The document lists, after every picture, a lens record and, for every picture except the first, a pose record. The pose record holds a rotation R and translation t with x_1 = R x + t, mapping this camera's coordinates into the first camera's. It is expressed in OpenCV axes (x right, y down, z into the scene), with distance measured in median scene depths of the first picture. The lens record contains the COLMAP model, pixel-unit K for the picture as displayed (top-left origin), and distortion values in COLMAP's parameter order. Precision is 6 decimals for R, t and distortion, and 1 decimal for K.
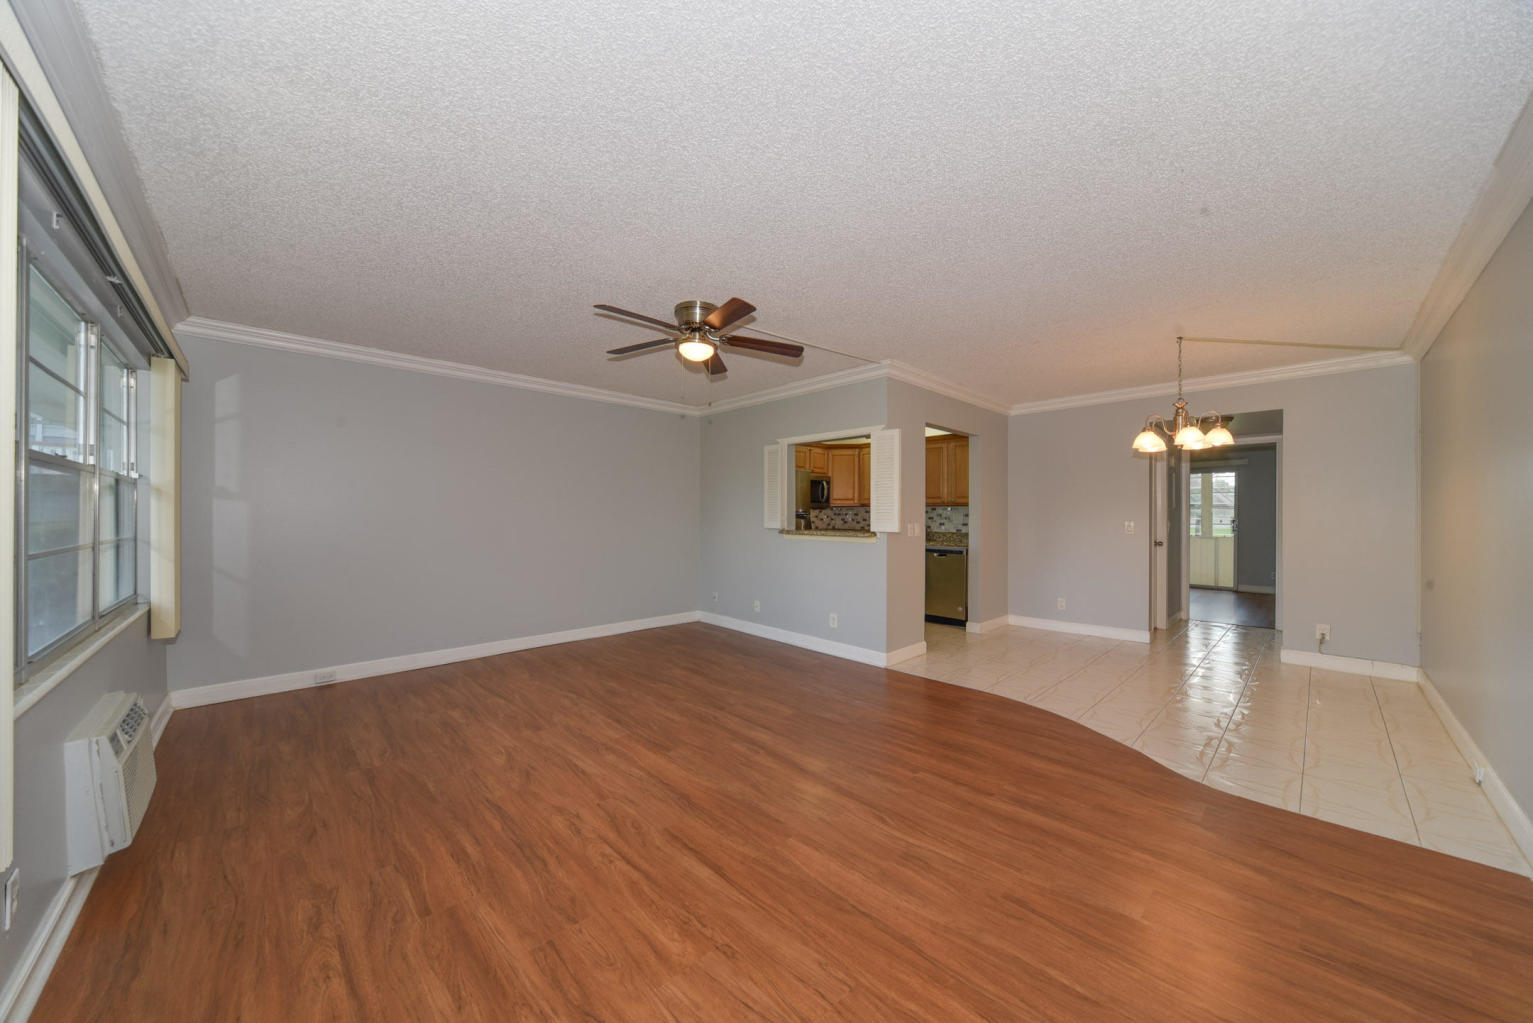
lens RADIAL K [[527.0, 0, 769.0], [0, 527.0, 515.0], [0, 0, 1]] dist [-0.009744, 0.000055]
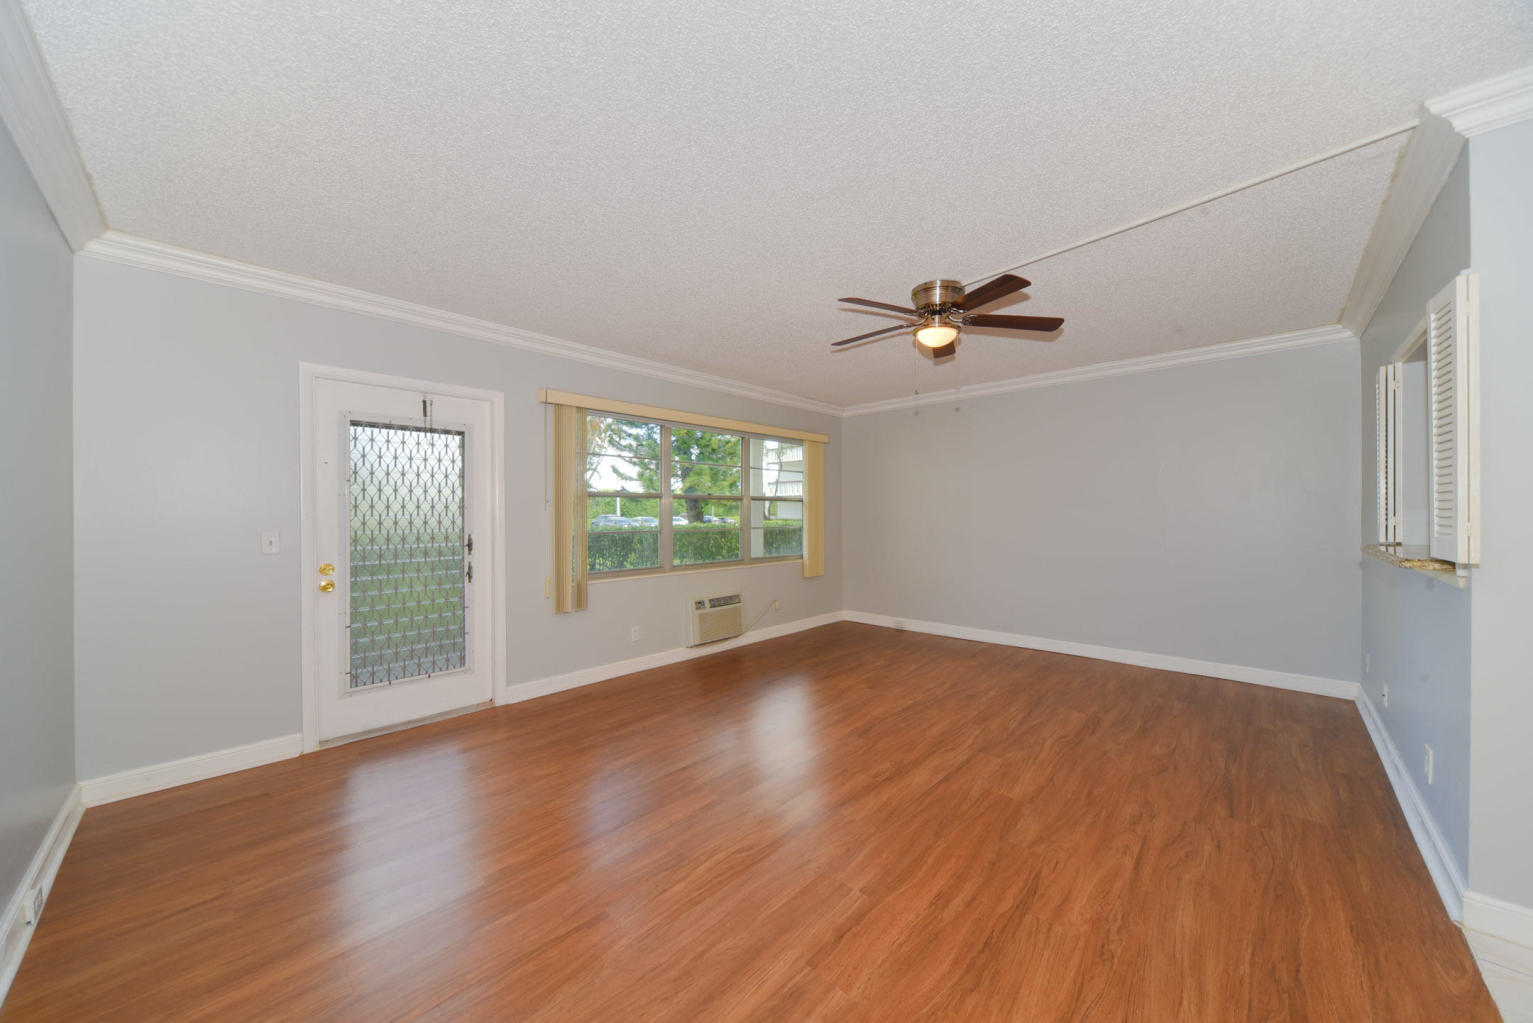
lens RADIAL K [[530.5, 0, 773.2], [0, 530.5, 515.6], [0, 0, 1]] dist [-0.007671, 0.000546]
pose [[0.048183, 0.002057, -0.998836, 0.699570], [0.006495, 0.999976, 0.002372, -0.004814], [0.998817, -0.006602, 0.048168, 0.615814]]
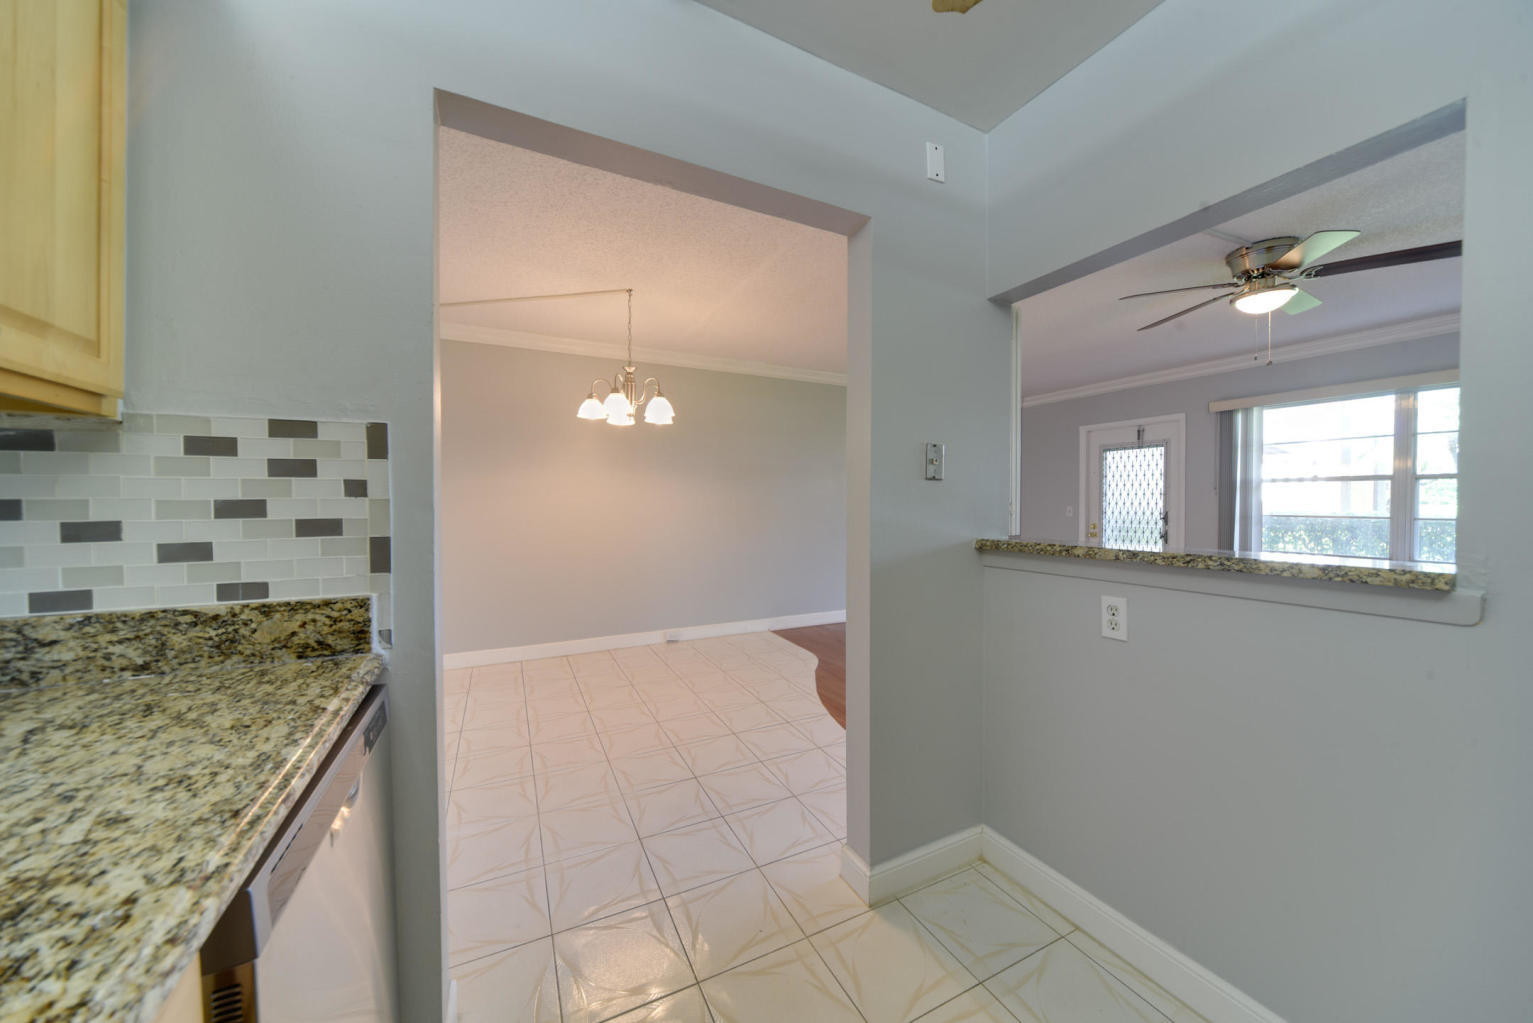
lens RADIAL K [[527.0, 0, 769.0], [0, 527.0, 515.0], [0, 0, 1]] dist [-0.009744, 0.000055]
pose [[-0.955941, -0.009109, 0.293417, 0.325556], [-0.002196, 0.999712, 0.023884, 0.005972], [-0.293550, 0.022187, -0.955686, 1.858613]]
